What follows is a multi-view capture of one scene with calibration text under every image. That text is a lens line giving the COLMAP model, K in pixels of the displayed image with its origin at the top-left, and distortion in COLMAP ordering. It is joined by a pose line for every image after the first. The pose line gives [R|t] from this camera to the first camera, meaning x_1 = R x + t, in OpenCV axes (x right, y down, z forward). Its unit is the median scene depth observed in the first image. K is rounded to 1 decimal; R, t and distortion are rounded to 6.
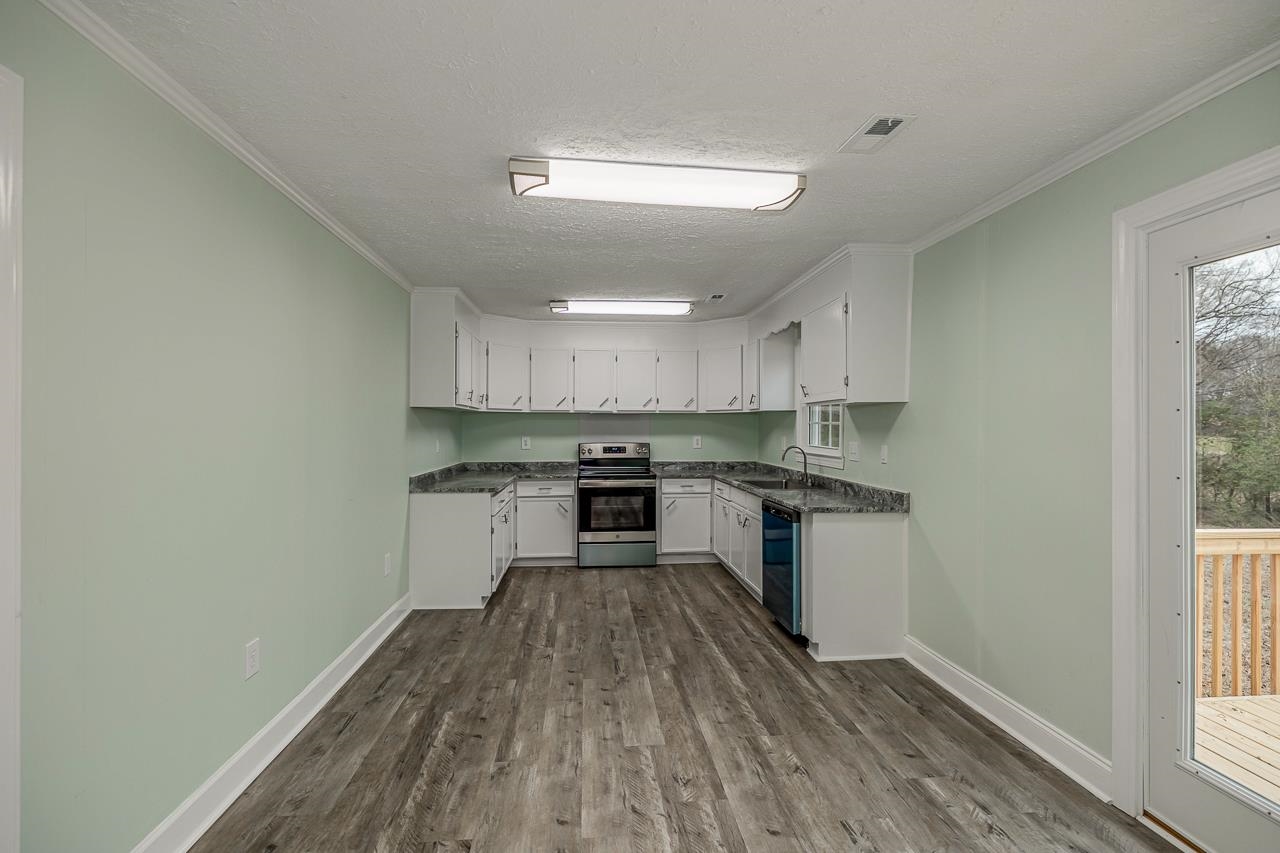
lens RADIAL K [[555.0, 0, 636.3], [0, 555.0, 424.7], [0, 0, 1]] dist [0.004214, -0.001105]
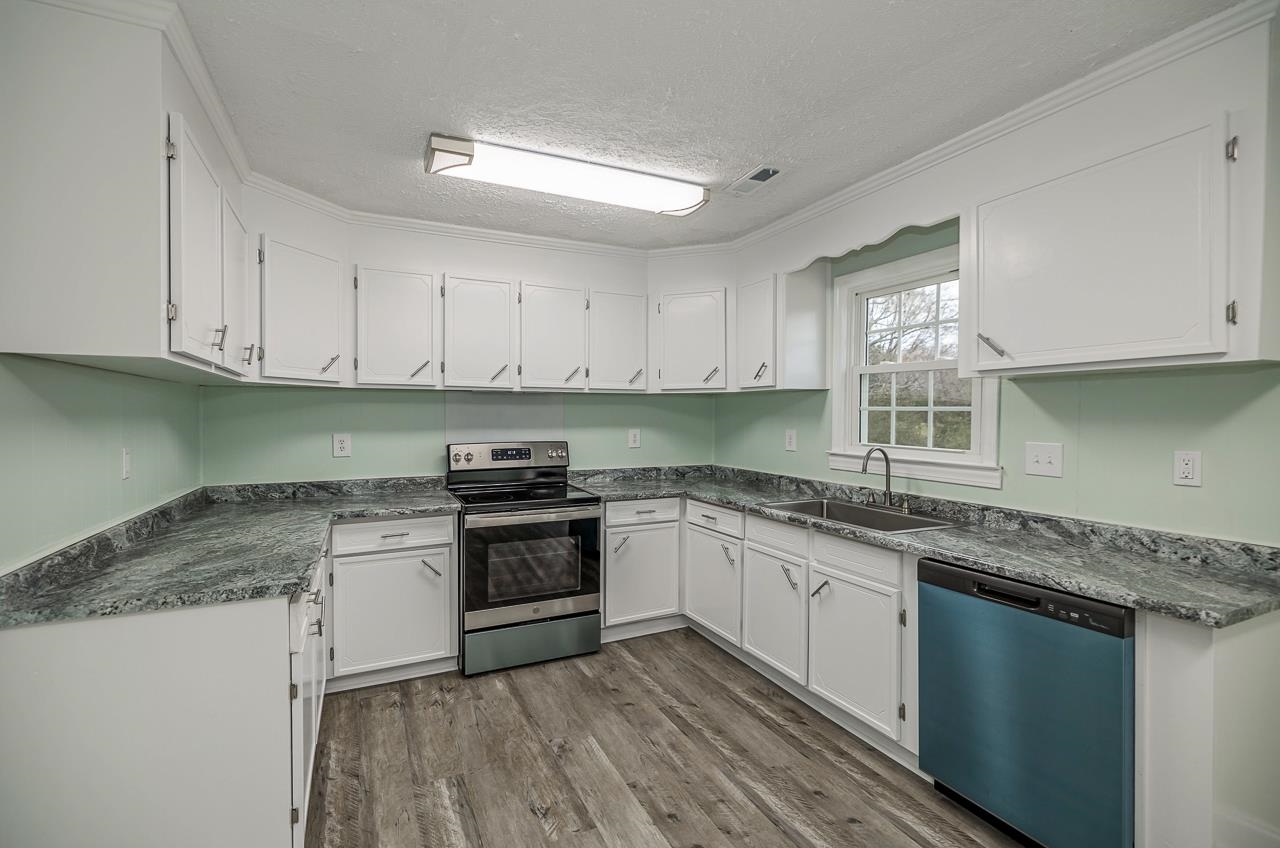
lens RADIAL K [[555.0, 0, 637.3], [0, 555.0, 421.9], [0, 0, 1]] dist [0.004214, -0.001105]
pose [[0.937184, -0.005295, 0.348796, -0.170959], [-0.000394, 0.999868, 0.016239, 0.001779], [-0.348836, -0.015357, 0.937058, 0.567309]]
